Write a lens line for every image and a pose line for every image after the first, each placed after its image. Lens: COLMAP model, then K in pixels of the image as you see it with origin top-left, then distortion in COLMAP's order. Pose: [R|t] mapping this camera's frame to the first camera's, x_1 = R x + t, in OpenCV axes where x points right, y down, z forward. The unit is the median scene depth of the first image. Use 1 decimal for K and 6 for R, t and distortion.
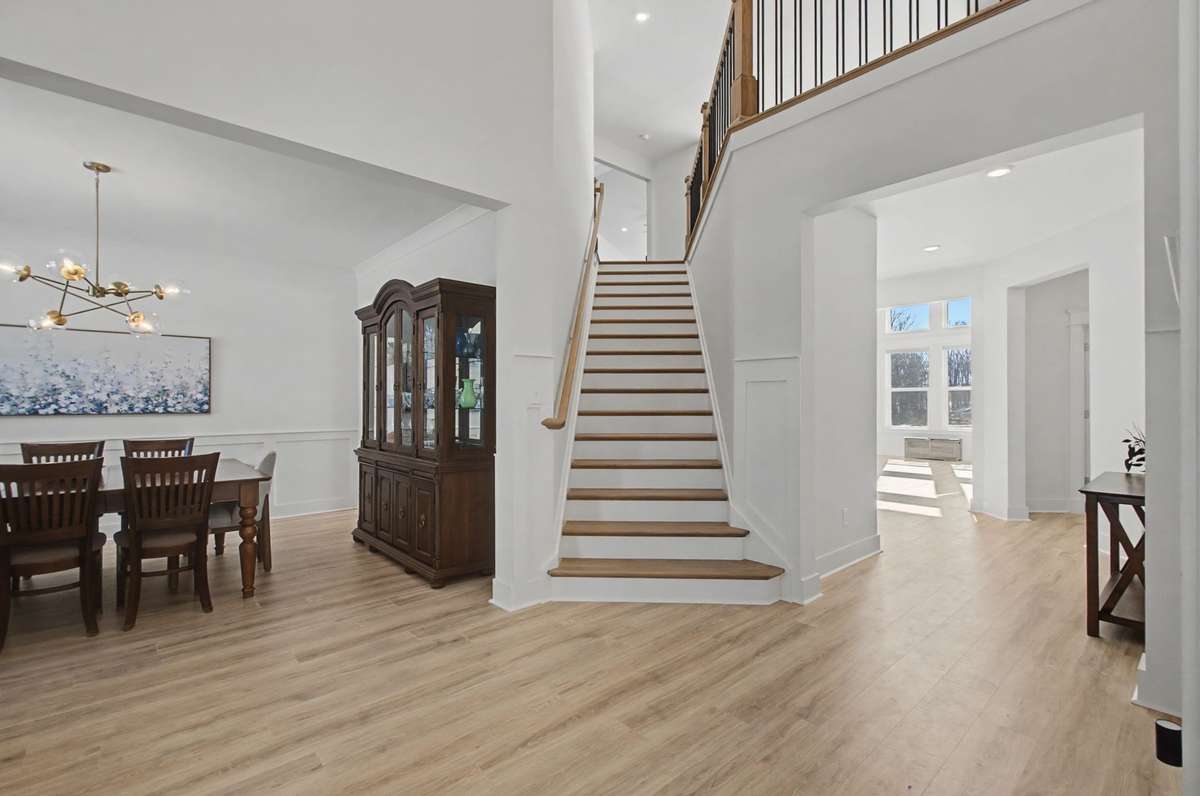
lens RADIAL K [[527.0, 0, 611.5], [0, 527.0, 400.3], [0, 0, 1]] dist [0.000014, -0.000026]
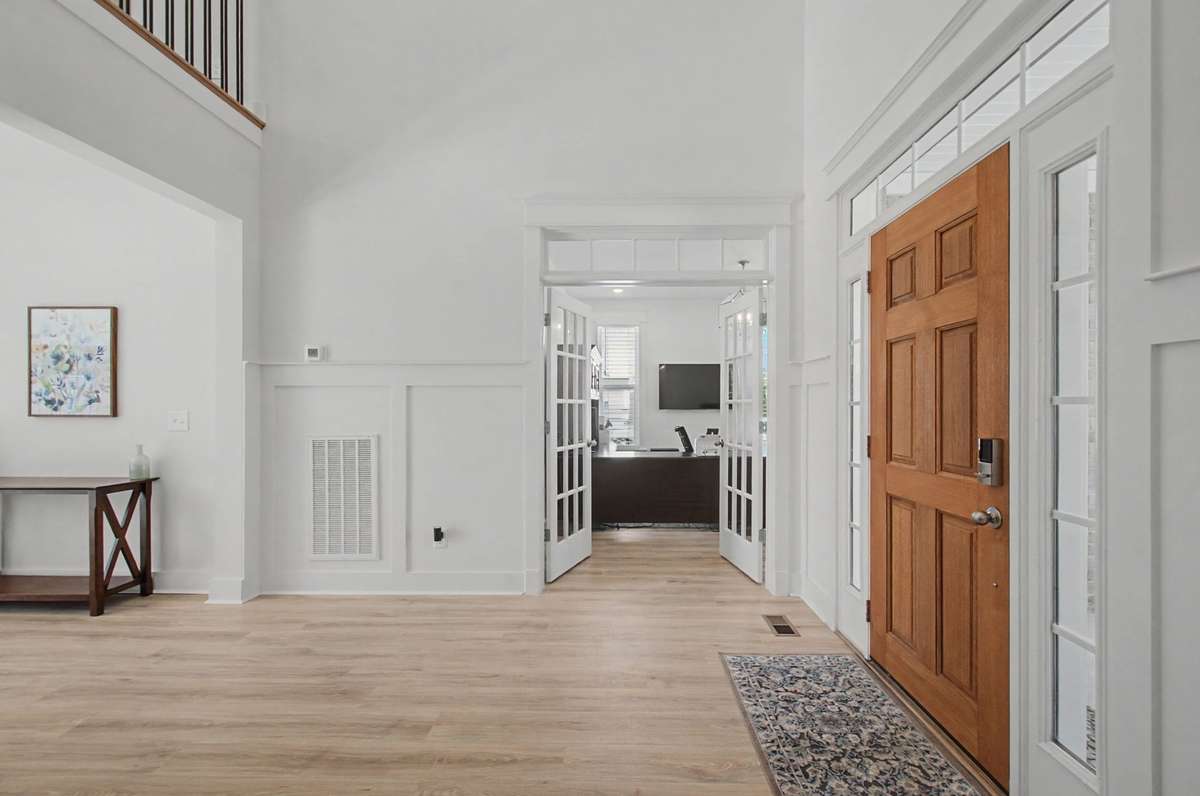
lens RADIAL K [[538.5, 0, 615.0], [0, 538.5, 407.4], [0, 0, 1]] dist [0.019515, 0.000078]
pose [[-0.733126, -0.005154, 0.680073, -0.542191], [-0.006761, 0.999977, 0.000290, 0.002203], [-0.680059, -0.004385, -0.733144, 0.891703]]
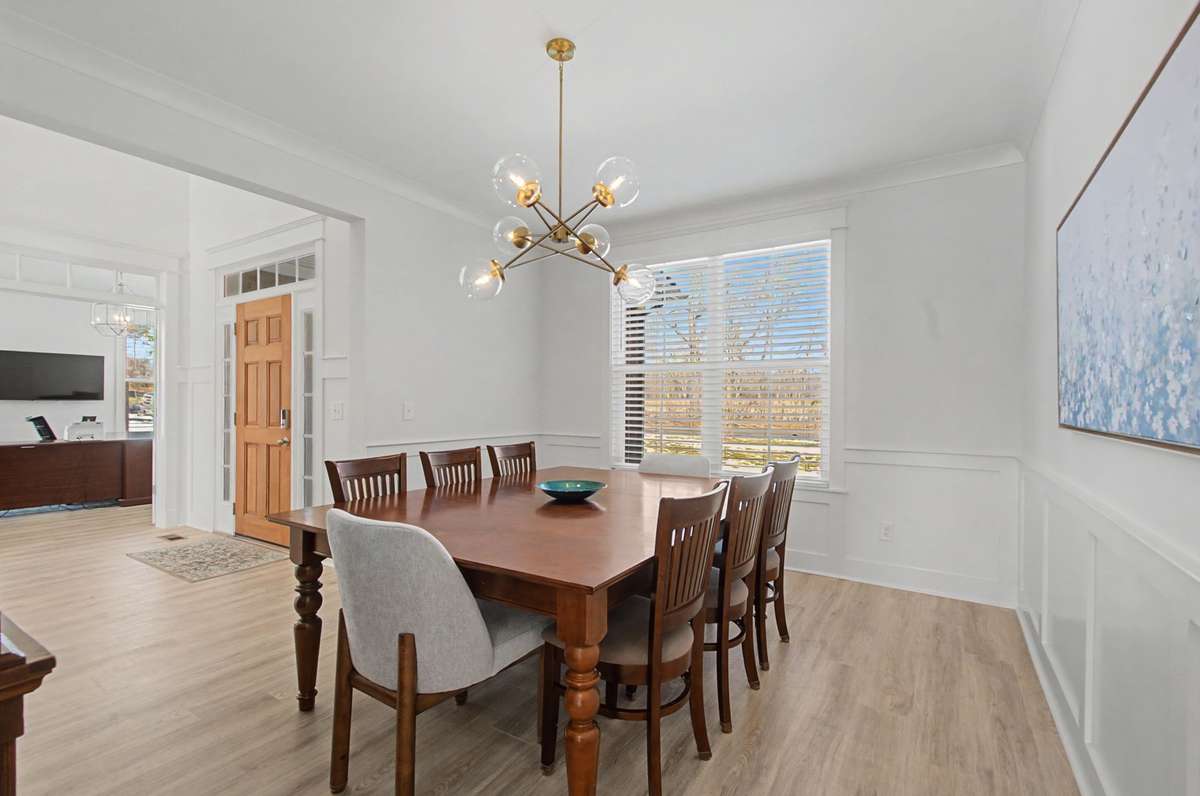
lens RADIAL K [[527.0, 0, 611.5], [0, 527.0, 400.3], [0, 0, 1]] dist [0.000014, -0.000026]
pose [[-0.960325, -0.007865, -0.278774, -0.840198], [-0.006188, 0.999957, -0.006896, 0.011373], [0.278816, -0.004897, -0.960332, 1.666558]]
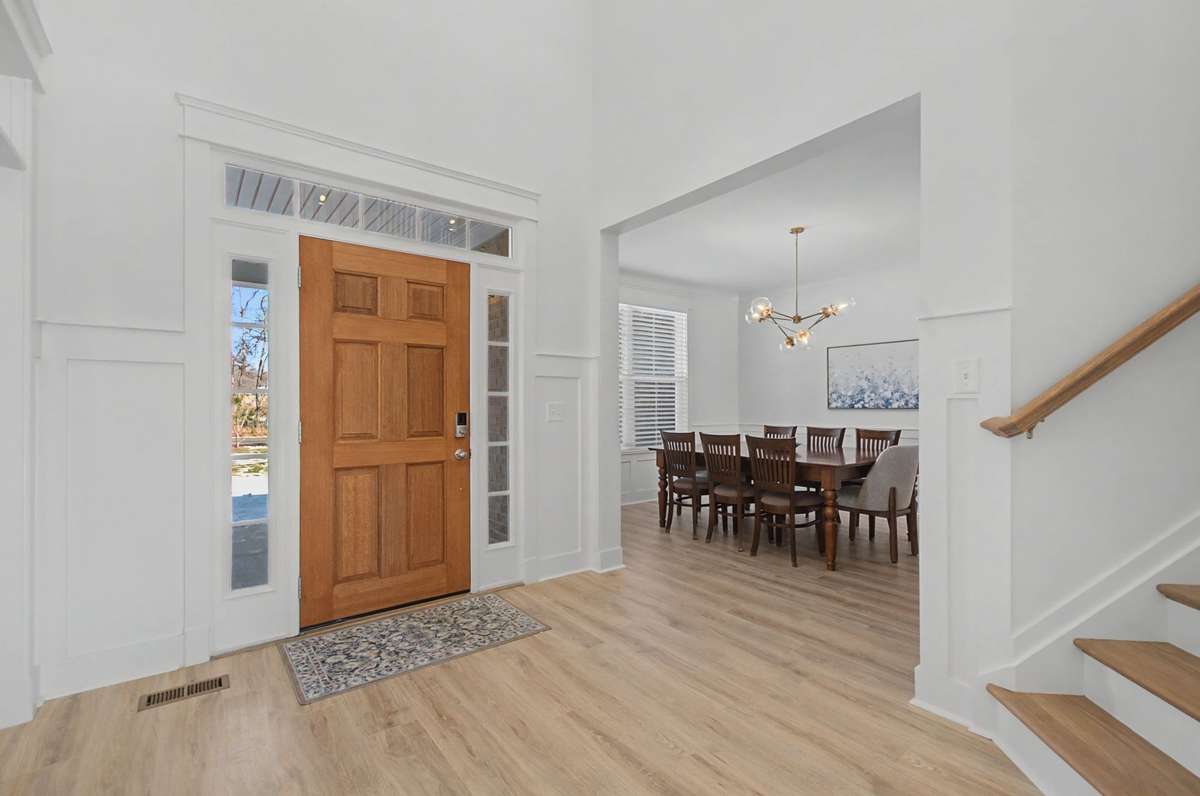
lens RADIAL K [[527.0, 0, 611.5], [0, 527.0, 400.3], [0, 0, 1]] dist [0.000014, -0.000026]
pose [[-0.070256, -0.007866, -0.997498, 0.464006], [0.007978, 0.999932, -0.008447, 0.016991], [0.997497, -0.008551, -0.070188, 0.611914]]
